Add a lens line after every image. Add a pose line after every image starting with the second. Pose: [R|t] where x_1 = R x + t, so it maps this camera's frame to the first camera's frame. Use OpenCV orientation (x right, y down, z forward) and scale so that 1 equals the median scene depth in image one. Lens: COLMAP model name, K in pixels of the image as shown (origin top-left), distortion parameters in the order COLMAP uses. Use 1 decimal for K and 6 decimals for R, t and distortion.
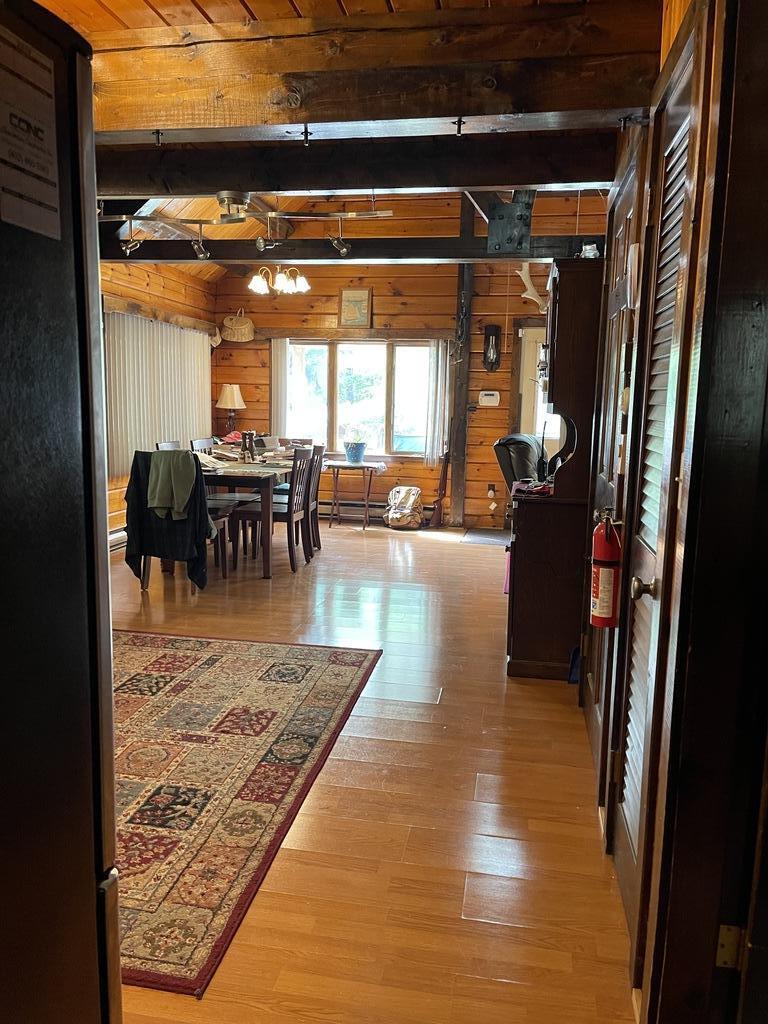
lens RADIAL K [[764.9, 0, 379.8], [0, 764.9, 508.4], [0, 0, 1]] dist [0.010575, -0.005639]
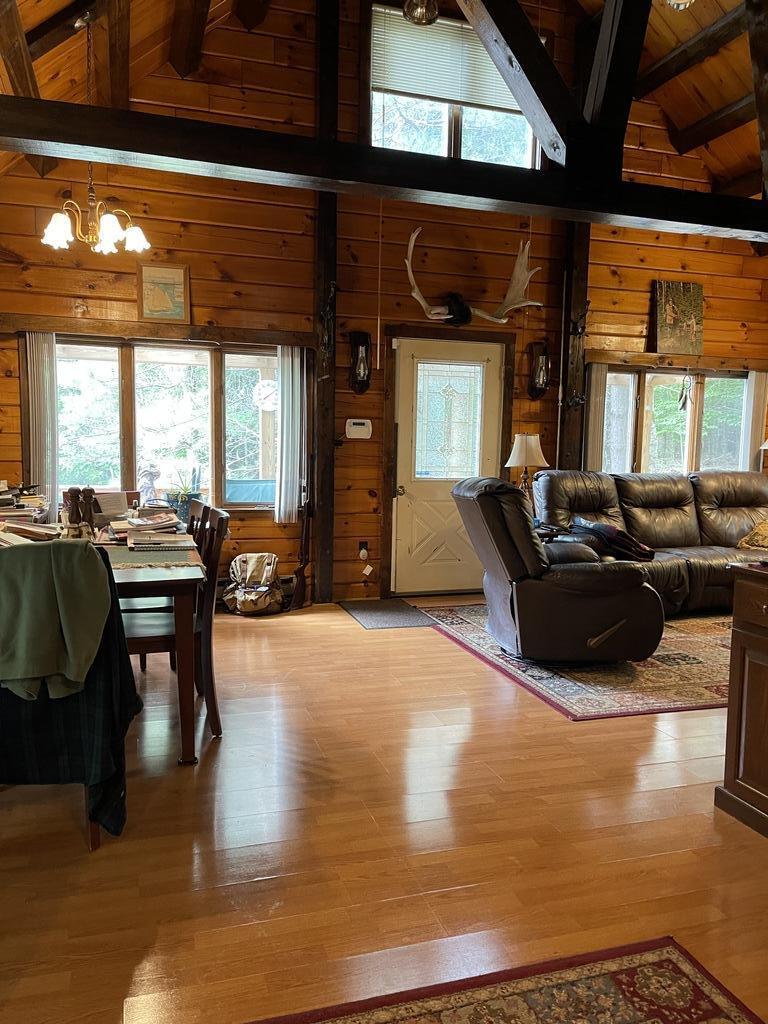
lens RADIAL K [[764.9, 0, 385.0], [0, 764.9, 518.1], [0, 0, 1]] dist [0.010575, -0.005639]
pose [[0.880506, -0.054161, 0.470930, -0.190708], [0.066958, 0.997701, -0.010448, -0.045361], [-0.469281, 0.040732, 0.882109, 0.324070]]
